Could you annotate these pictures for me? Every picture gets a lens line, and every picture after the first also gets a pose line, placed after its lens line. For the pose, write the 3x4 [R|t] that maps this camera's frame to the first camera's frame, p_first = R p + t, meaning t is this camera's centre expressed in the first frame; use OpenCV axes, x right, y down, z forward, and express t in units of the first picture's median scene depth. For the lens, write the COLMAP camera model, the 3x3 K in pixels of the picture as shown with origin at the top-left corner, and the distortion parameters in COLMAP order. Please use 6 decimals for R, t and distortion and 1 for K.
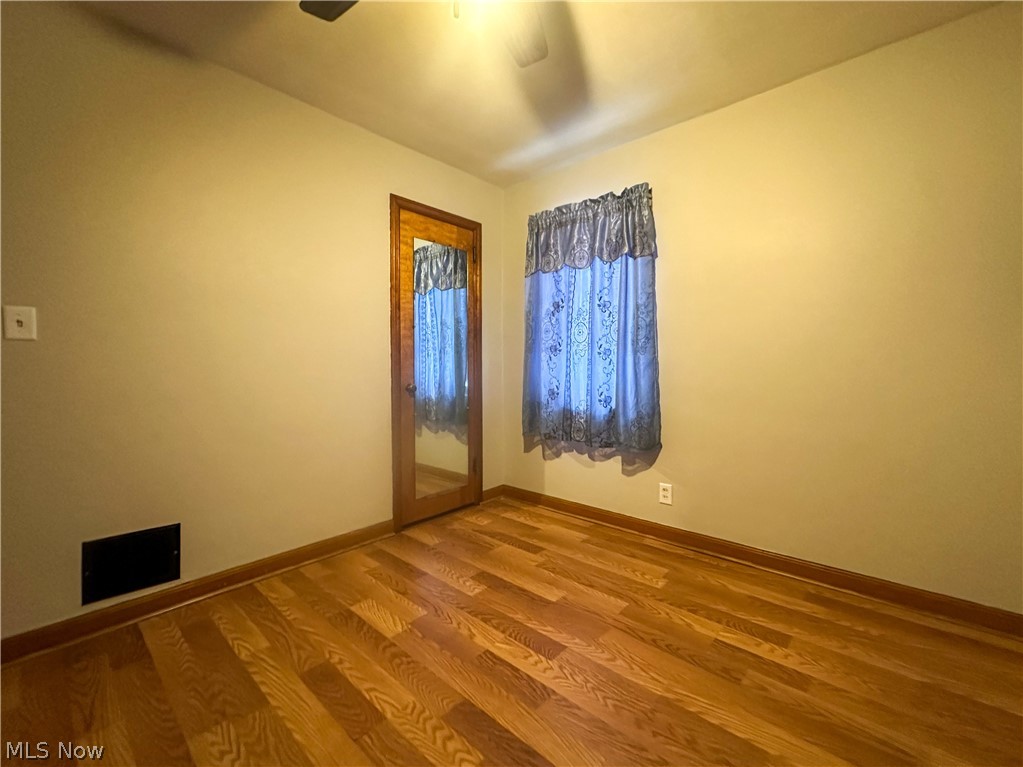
lens RADIAL K [[402.8, 0, 511.5], [0, 402.8, 383.5], [0, 0, 1]] dist [-0.001694, -0.000073]
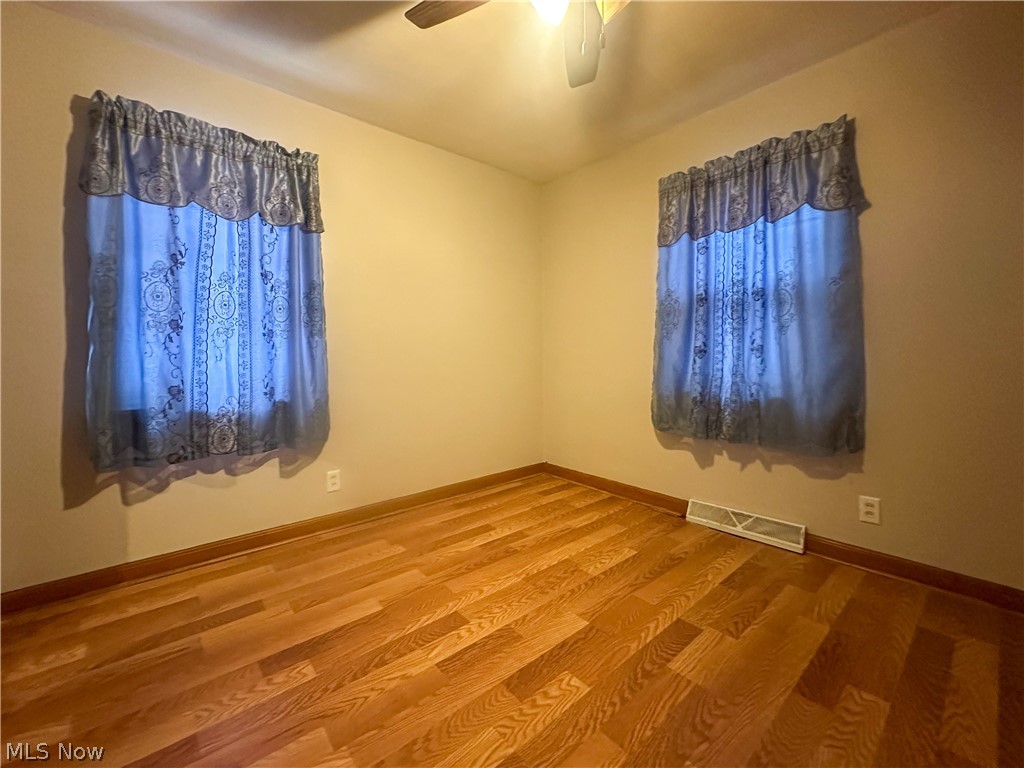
lens RADIAL K [[444.7, 0, 489.6], [0, 444.7, 375.9], [0, 0, 1]] dist [-0.002193, -0.000232]
pose [[0.164311, -0.045871, 0.985341, -0.677692], [0.053748, 0.997850, 0.037491, -0.002294], [-0.984943, 0.046800, 0.166423, 0.479162]]
